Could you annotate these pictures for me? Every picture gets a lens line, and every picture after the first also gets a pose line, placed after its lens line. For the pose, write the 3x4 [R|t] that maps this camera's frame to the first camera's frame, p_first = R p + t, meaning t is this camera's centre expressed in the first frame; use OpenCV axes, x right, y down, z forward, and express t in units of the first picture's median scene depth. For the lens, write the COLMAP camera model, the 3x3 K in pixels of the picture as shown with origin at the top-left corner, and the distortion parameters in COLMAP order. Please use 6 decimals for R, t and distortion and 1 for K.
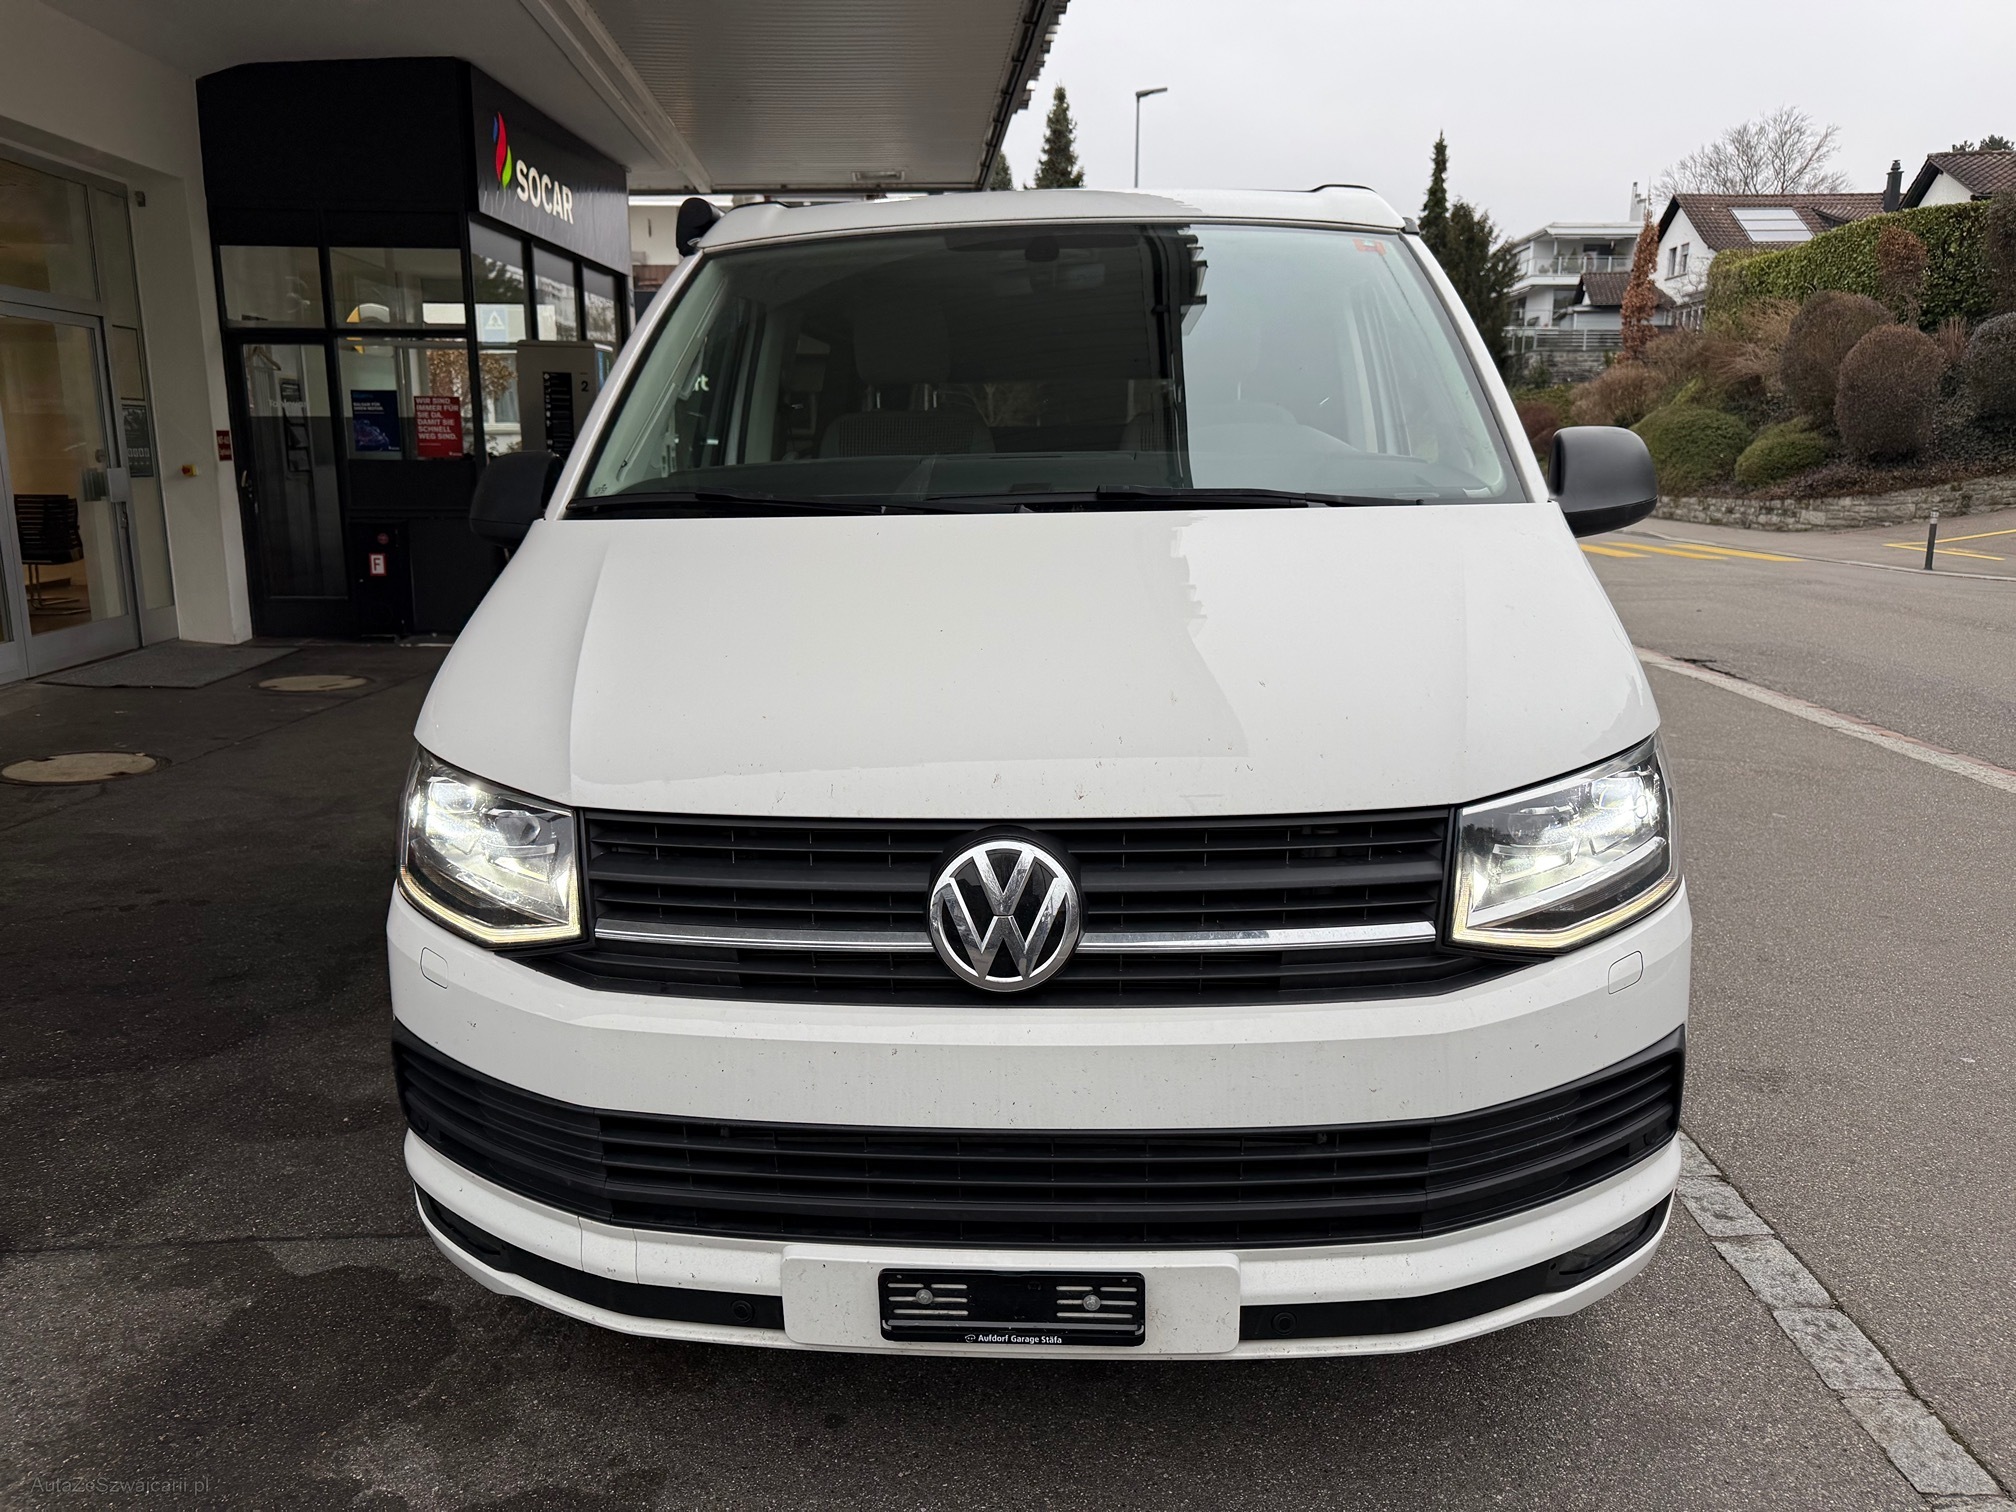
lens RADIAL K [[1439.9, 0, 1012.3], [0, 1439.9, 706.9], [0, 0, 1]] dist [0.117403, -0.073603]
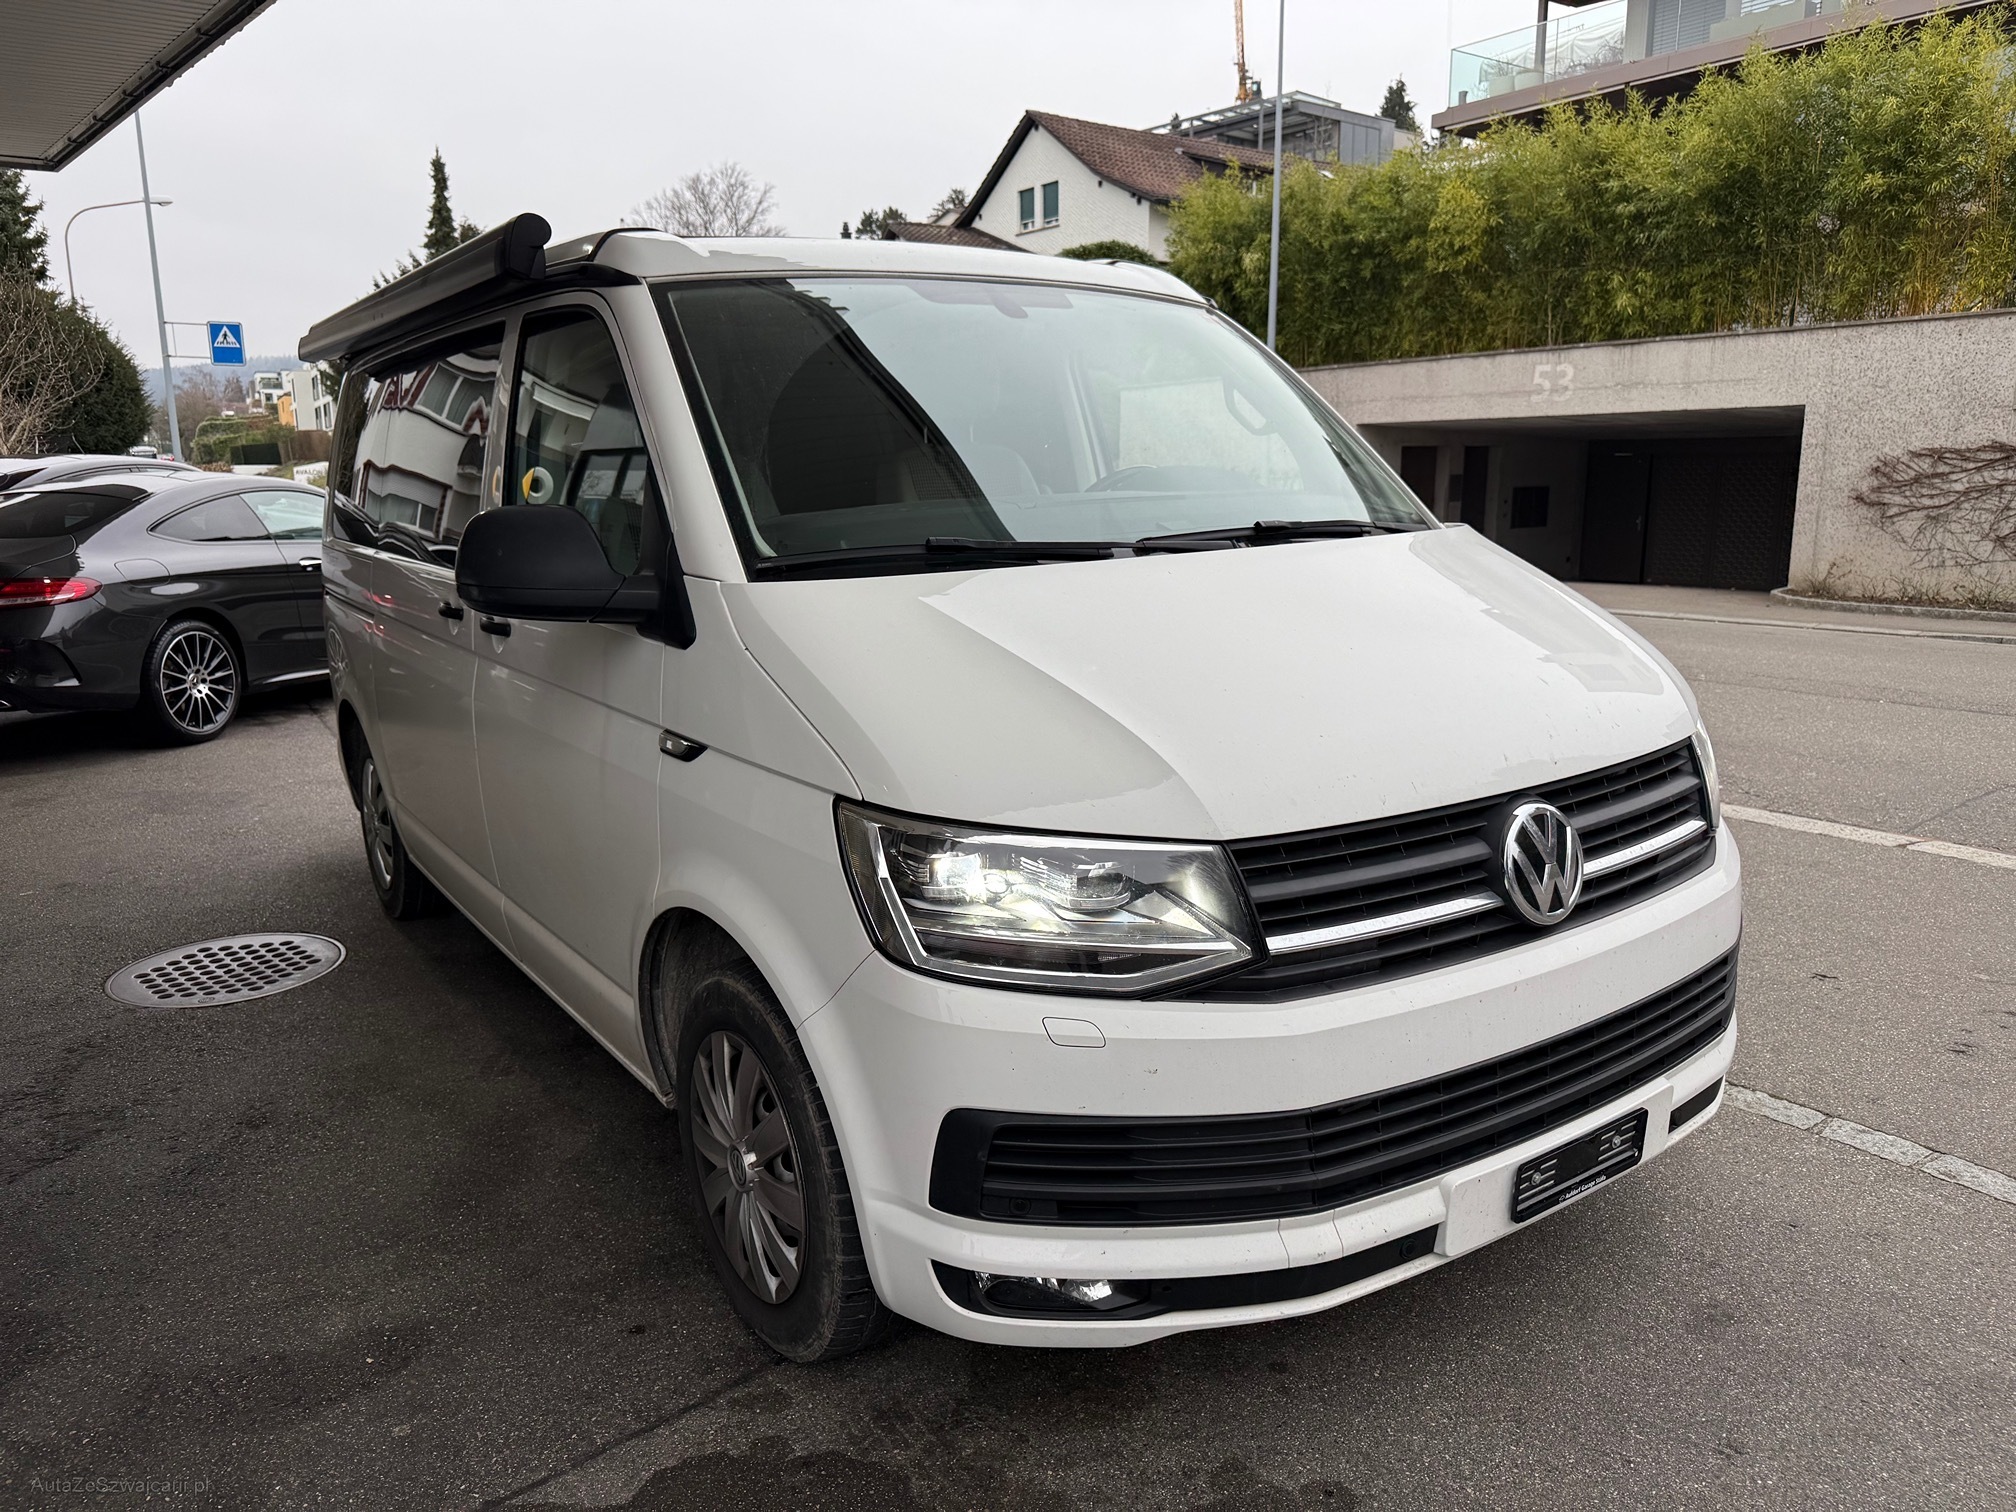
lens RADIAL K [[1464.2, 0, 1018.6], [0, 1464.2, 752.1], [0, 0, 1]] dist [0.062945, -0.081734]
pose [[0.796398, -0.142992, 0.587625, -1.085717], [0.136098, 0.989098, 0.056234, -0.080645], [-0.589260, 0.035190, 0.807177, 0.241612]]
